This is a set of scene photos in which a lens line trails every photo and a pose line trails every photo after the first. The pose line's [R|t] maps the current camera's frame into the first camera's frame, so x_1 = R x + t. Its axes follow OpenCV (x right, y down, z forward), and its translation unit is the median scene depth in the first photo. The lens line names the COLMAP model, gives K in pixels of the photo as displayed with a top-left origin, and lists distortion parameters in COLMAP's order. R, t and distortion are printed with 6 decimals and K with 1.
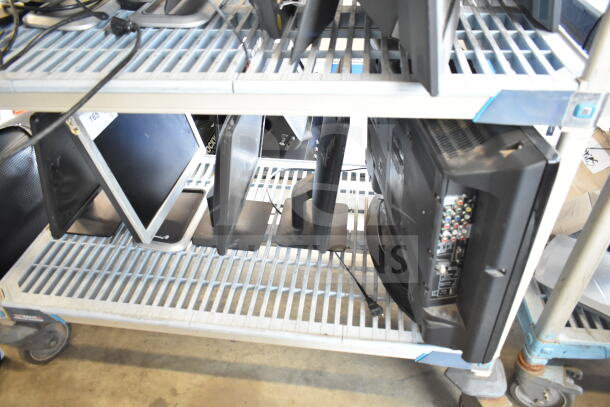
lens RADIAL K [[478.9, 0, 305.3], [0, 478.9, 203.5], [0, 0, 1]] dist [0.028626, 0.003095]
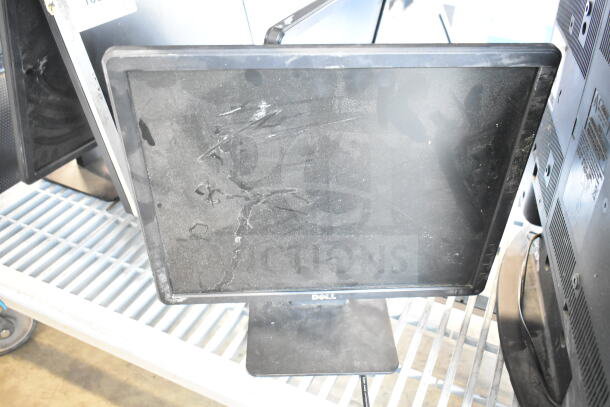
lens RADIAL K [[548.2, 0, 301.9], [0, 548.2, 202.0], [0, 0, 1]] dist [0.011333, 0.003089]
pose [[0.952410, 0.201417, -0.228791, 0.036235], [-0.214248, 0.976241, -0.032435, 0.038095], [0.216822, 0.079910, 0.972935, 0.310967]]
